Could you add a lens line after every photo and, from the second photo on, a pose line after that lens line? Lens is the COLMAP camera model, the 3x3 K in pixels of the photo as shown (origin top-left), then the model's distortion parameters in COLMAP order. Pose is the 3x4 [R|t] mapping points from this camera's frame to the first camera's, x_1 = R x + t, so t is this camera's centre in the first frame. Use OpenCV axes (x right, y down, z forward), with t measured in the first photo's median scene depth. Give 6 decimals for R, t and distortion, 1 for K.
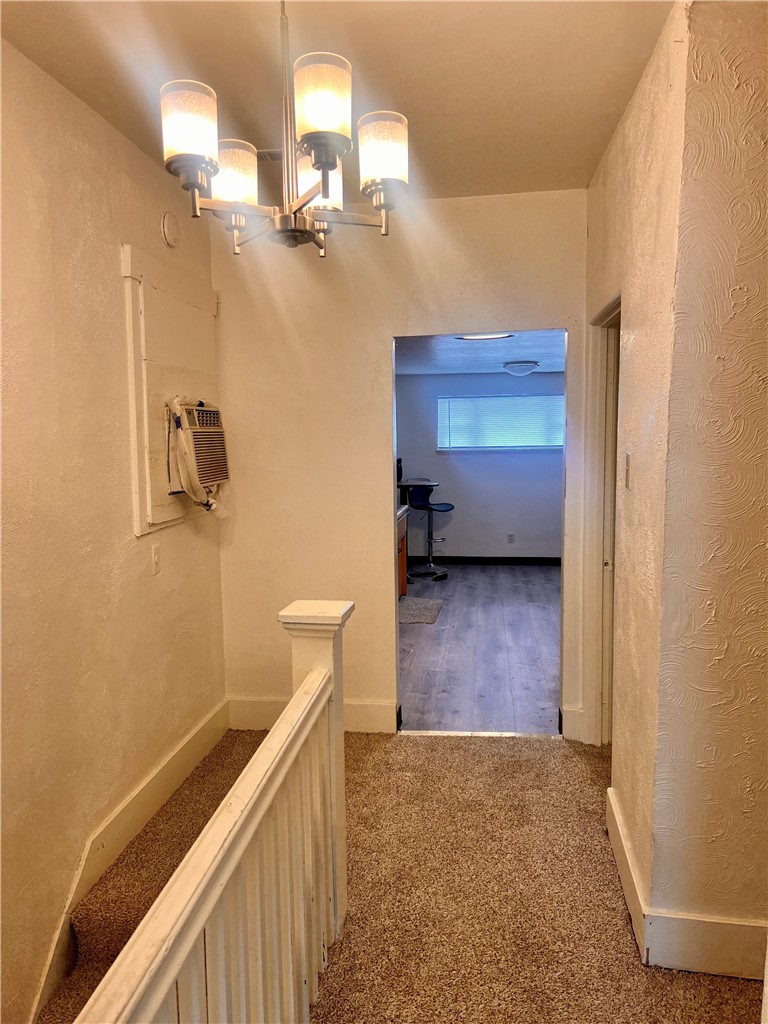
lens RADIAL K [[774.6, 0, 386.8], [0, 774.6, 511.6], [0, 0, 1]] dist [0.050966, -0.054937]
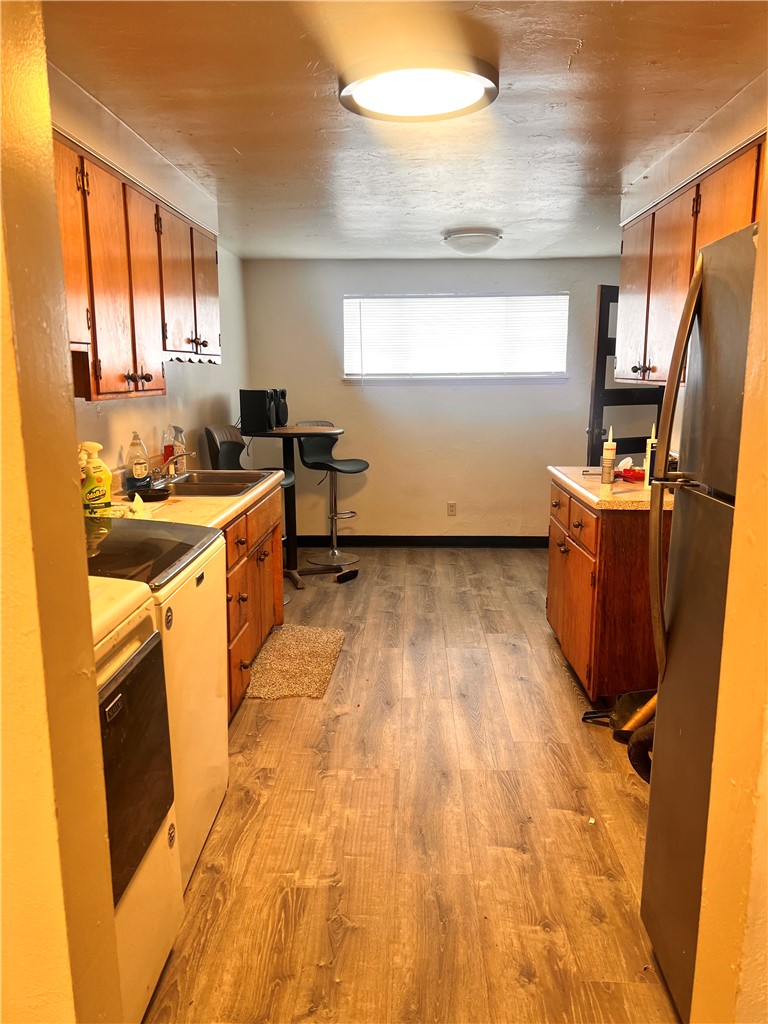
lens RADIAL K [[774.6, 0, 380.7], [0, 774.6, 511.2], [0, 0, 1]] dist [0.050966, -0.054937]
pose [[0.996276, -0.005380, 0.086055, 0.042088], [-0.001615, 0.996712, 0.081007, -0.022053], [-0.086208, -0.080844, 0.992992, 0.358589]]
